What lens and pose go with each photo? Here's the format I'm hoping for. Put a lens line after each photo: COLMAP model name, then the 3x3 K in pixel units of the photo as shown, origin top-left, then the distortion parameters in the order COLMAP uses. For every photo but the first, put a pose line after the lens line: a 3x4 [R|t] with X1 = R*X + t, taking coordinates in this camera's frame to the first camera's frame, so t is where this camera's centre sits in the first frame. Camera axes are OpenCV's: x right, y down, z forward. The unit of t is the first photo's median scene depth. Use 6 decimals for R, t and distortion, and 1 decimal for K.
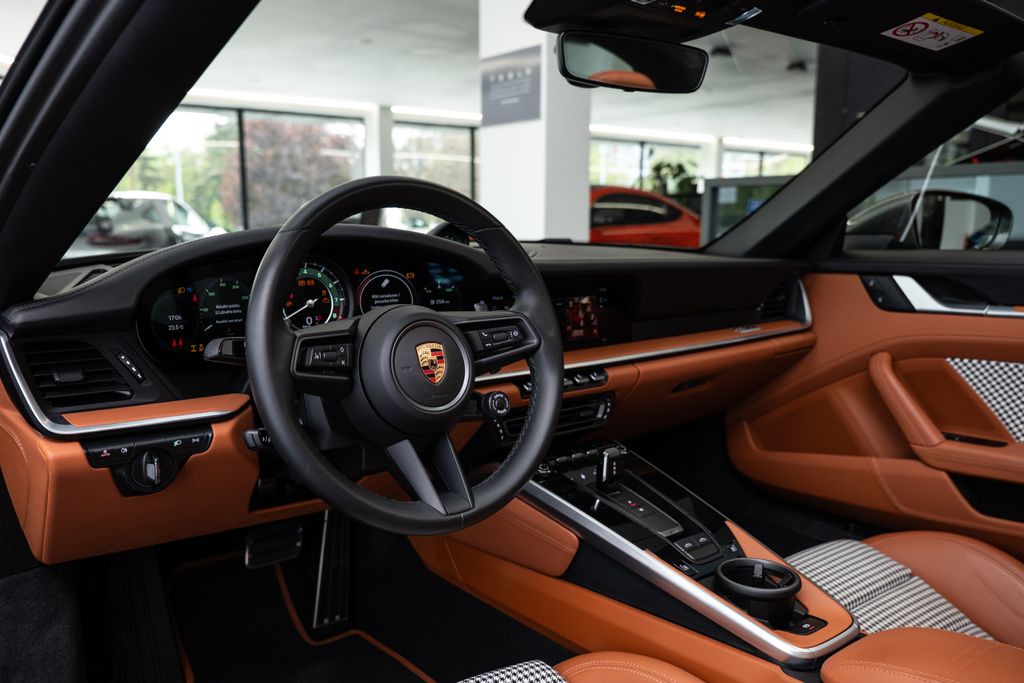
lens RADIAL K [[935.9, 0, 512.0], [0, 935.9, 341.5], [0, 0, 1]] dist [-0.005671, 0.000070]
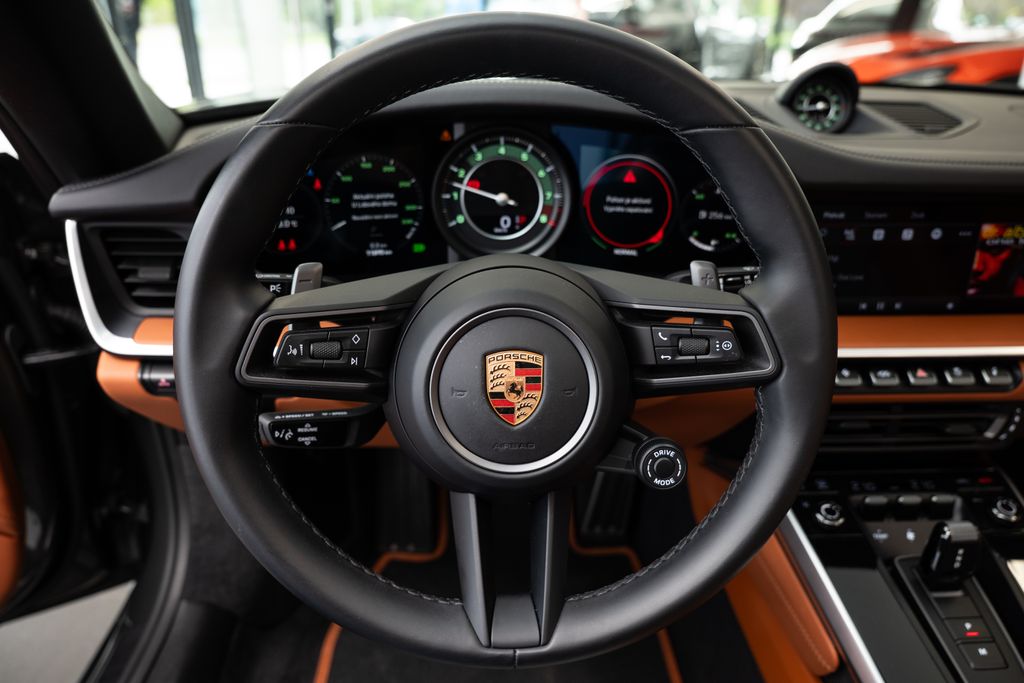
lens RADIAL K [[781.8, 0, 512.0], [0, 781.8, 341.5], [0, 0, 1]] dist [-0.010048, -0.001755]
pose [[0.795744, 0.254284, -0.549665, 0.143627], [-0.091501, 0.947646, 0.305932, -0.129602], [0.598681, -0.193149, 0.777351, 0.596128]]
